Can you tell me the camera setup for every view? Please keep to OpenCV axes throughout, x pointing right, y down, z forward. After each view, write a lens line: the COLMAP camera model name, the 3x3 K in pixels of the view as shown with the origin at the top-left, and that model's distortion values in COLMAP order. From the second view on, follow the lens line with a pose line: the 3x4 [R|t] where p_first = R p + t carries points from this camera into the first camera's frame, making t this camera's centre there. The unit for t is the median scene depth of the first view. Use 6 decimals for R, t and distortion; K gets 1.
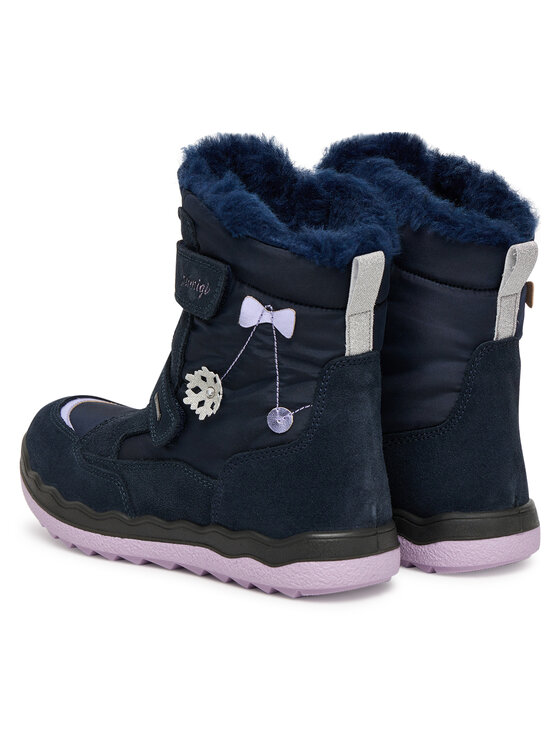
lens RADIAL K [[2187.5, 0, 280.0], [0, 2187.5, 373.0], [0, 0, 1]] dist [0.022898, 0.207754]
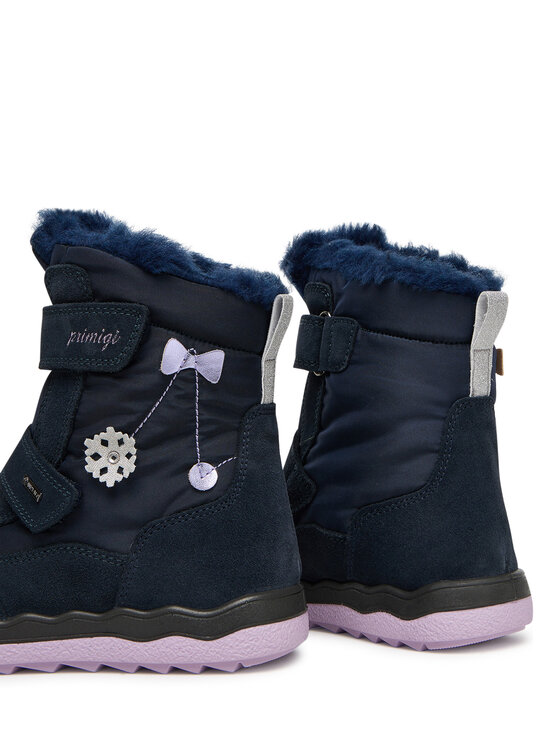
lens RADIAL K [[882.2, 0, 280.0], [0, 882.2, 373.0], [0, 0, 1]] dist [0.019241, 0.026020]
pose [[0.994806, -0.066876, -0.076741, 0.045493], [0.057113, 0.990757, -0.123035, 0.017894], [0.084259, 0.118013, 0.989431, 0.612784]]
